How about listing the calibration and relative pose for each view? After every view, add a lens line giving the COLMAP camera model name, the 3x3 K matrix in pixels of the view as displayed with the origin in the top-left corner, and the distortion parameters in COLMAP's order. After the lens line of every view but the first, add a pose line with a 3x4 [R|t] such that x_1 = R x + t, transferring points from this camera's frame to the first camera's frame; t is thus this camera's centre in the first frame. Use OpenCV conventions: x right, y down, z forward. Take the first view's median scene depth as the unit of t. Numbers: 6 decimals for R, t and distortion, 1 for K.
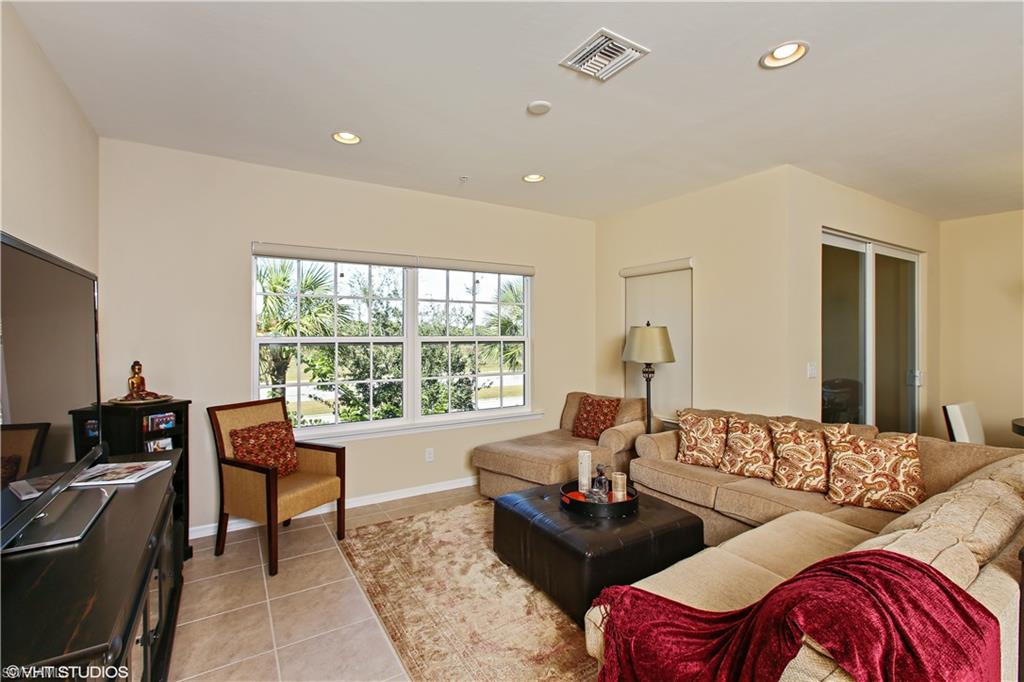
lens RADIAL K [[452.5, 0, 501.4], [0, 452.5, 331.0], [0, 0, 1]] dist [-0.008073, 0.000285]
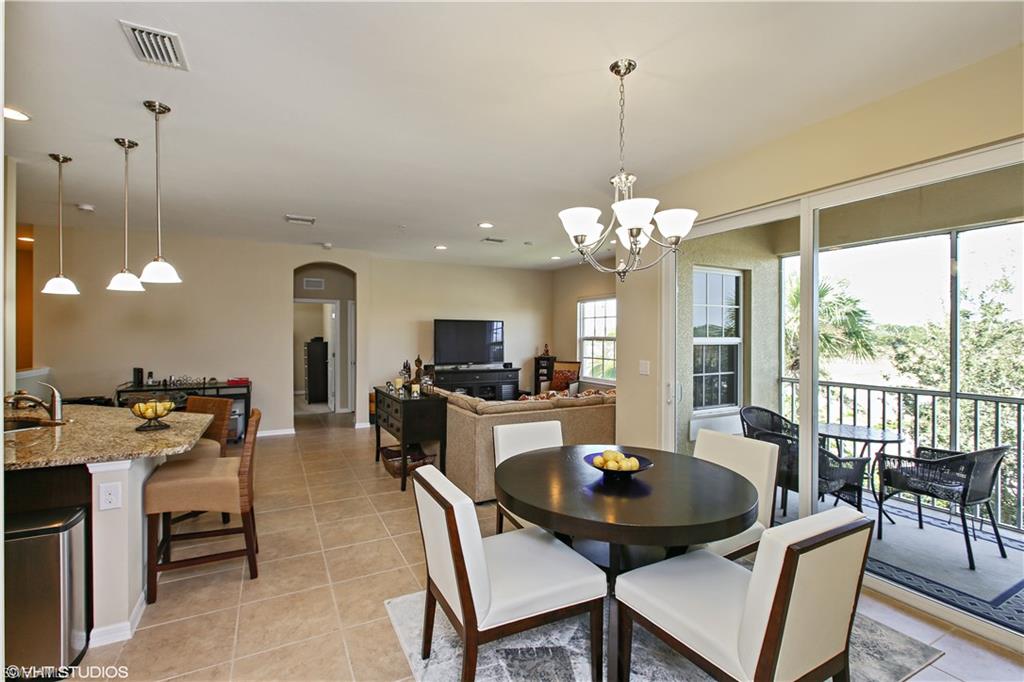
lens RADIAL K [[453.1, 0, 510.5], [0, 453.1, 334.8], [0, 0, 1]] dist [0.000265, 0.000248]
pose [[-0.055183, -0.001385, -0.998475, 2.296150], [0.000276, 0.999999, -0.001403, 0.010069], [0.998476, -0.000353, -0.055182, 0.919443]]
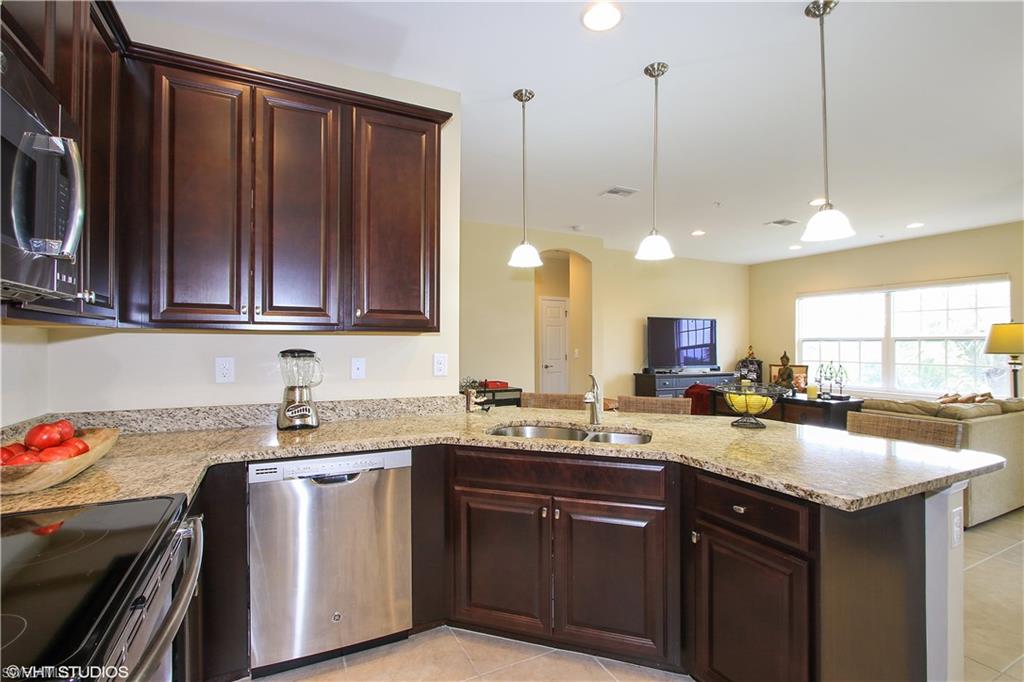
lens RADIAL K [[470.7, 0, 509.7], [0, 470.7, 342.8], [0, 0, 1]] dist [-0.021398, 0.000555]
pose [[-0.085800, -0.002043, -0.996310, 2.165008], [0.000550, 0.999998, -0.002098, 0.055631], [0.996312, -0.000728, -0.085799, -0.224503]]
